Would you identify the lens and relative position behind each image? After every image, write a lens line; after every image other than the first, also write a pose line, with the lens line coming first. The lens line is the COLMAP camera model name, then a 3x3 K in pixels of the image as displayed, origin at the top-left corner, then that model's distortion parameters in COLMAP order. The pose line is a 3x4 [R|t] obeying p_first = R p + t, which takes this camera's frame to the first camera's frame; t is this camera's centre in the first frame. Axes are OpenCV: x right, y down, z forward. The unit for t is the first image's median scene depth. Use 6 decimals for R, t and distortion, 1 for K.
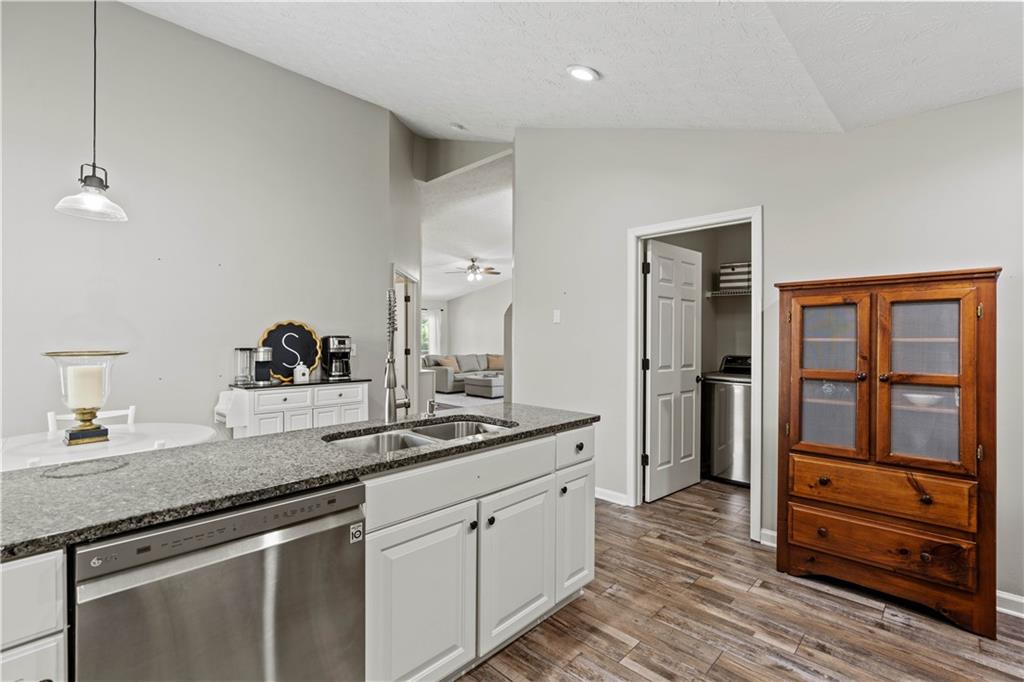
lens RADIAL K [[463.7, 0, 514.0], [0, 463.7, 339.8], [0, 0, 1]] dist [-0.003867, -0.000227]
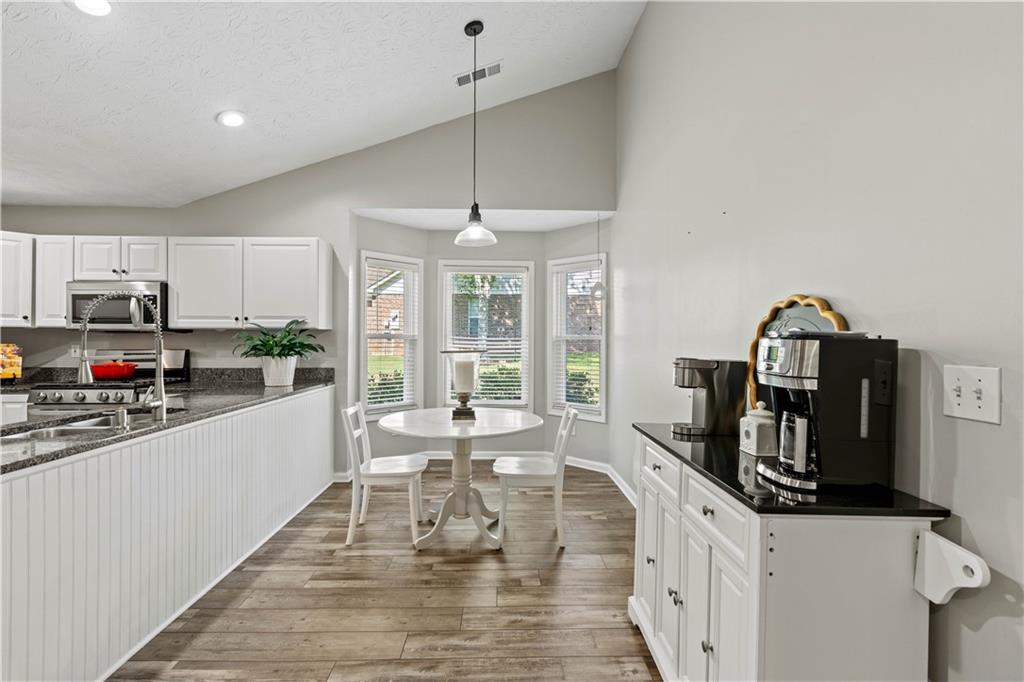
lens RADIAL K [[466.7, 0, 512.5], [0, 466.7, 335.0], [0, 0, 1]] dist [-0.002313, -0.000155]
pose [[-0.698833, -0.009731, -0.715218, -0.063703], [-0.006260, 0.999952, -0.007489, -0.006507], [0.715257, -0.000757, -0.698861, 1.955162]]
